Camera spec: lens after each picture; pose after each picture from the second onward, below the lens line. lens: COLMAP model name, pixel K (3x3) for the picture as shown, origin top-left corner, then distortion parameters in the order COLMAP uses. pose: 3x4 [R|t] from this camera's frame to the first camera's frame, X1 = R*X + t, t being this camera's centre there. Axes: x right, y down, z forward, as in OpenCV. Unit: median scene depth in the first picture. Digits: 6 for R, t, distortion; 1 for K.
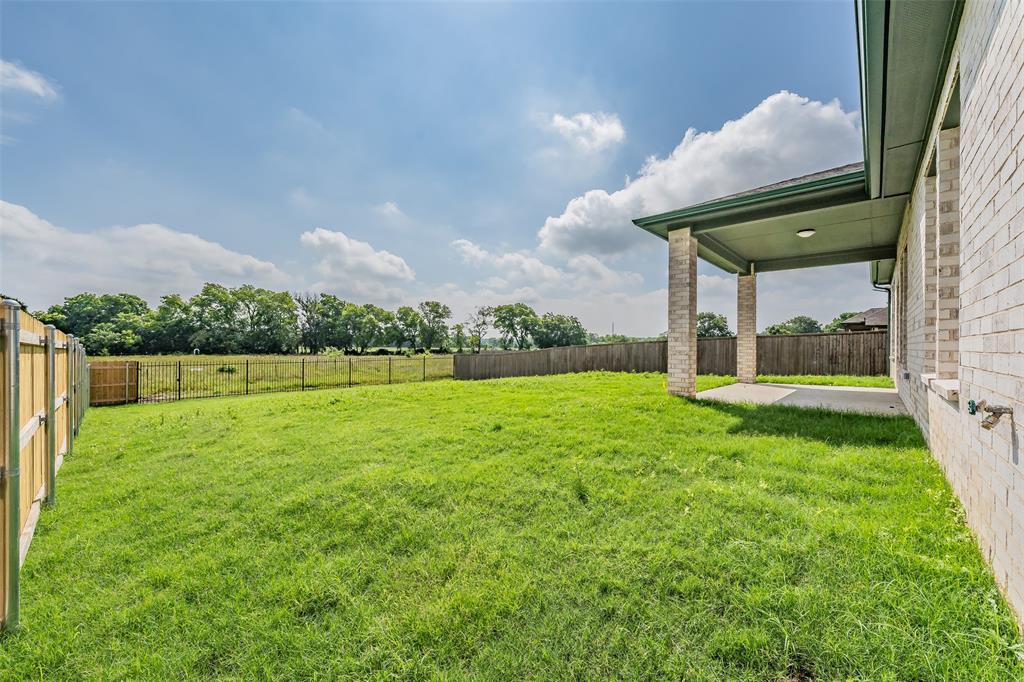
lens RADIAL K [[392.8, 0, 512.2], [0, 392.8, 345.7], [0, 0, 1]] dist [0.002808, 0.000082]
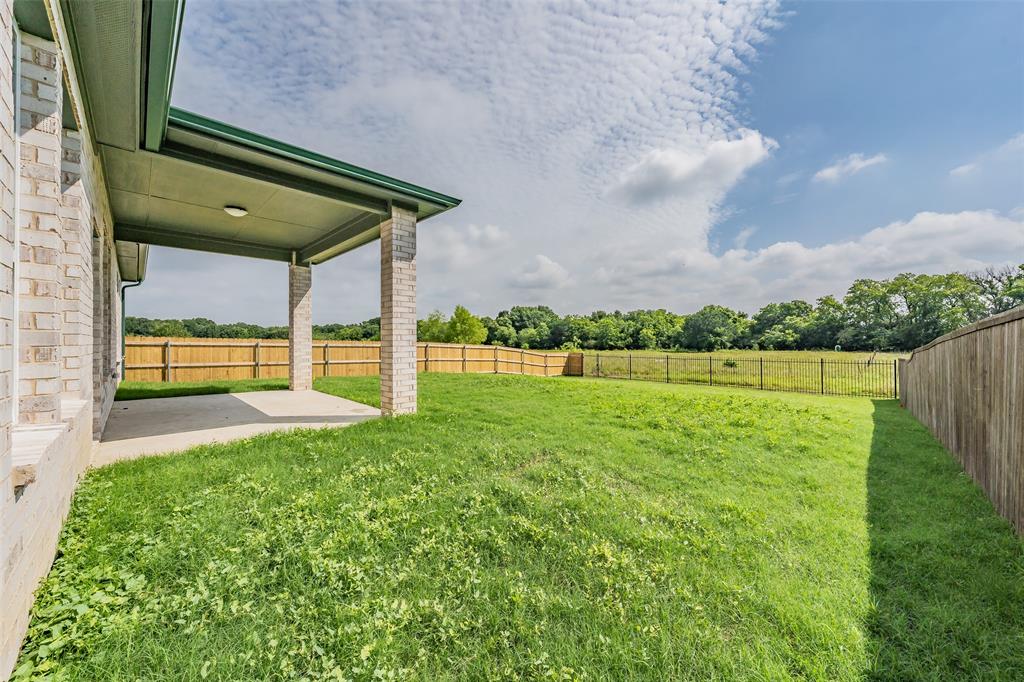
lens RADIAL K [[358.1, 0, 515.5], [0, 358.1, 337.5], [0, 0, 1]] dist [-0.005044, 0.000207]
pose [[-0.021986, -0.011495, -0.999692, 0.156192], [0.000114, 0.999934, -0.011501, -0.003029], [0.999758, -0.000367, -0.021983, 0.166618]]
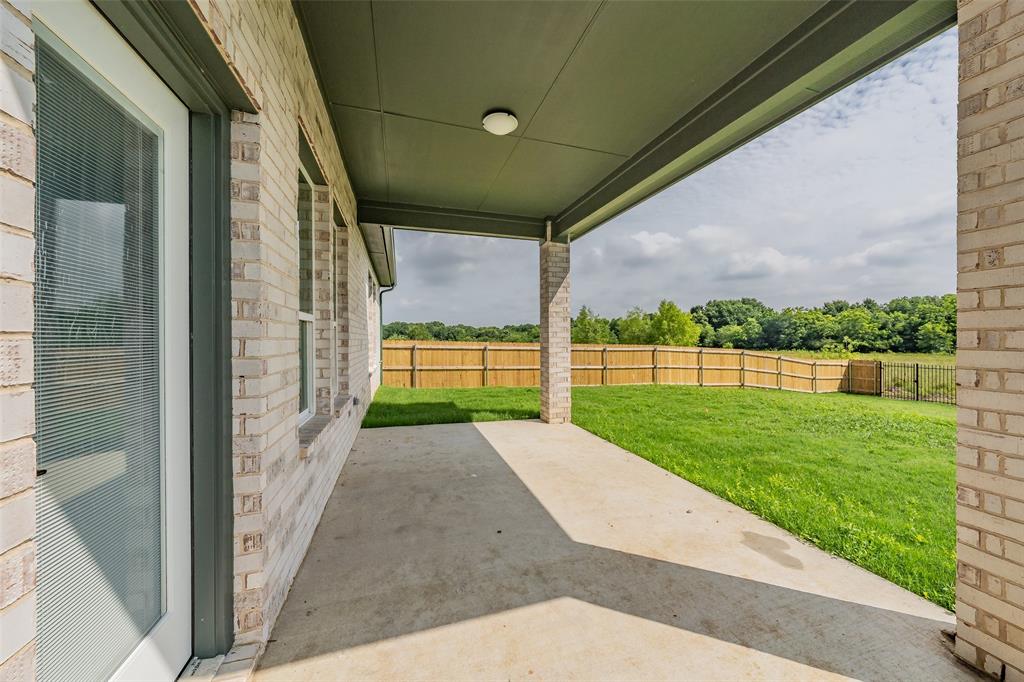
lens RADIAL K [[358.1, 0, 519.0], [0, 358.1, 337.3], [0, 0, 1]] dist [-0.005044, 0.000207]
pose [[-0.494232, -0.007638, -0.869297, 0.121757], [-0.002804, 0.999970, -0.007191, -0.005298], [0.869326, -0.001116, -0.494239, 0.132704]]
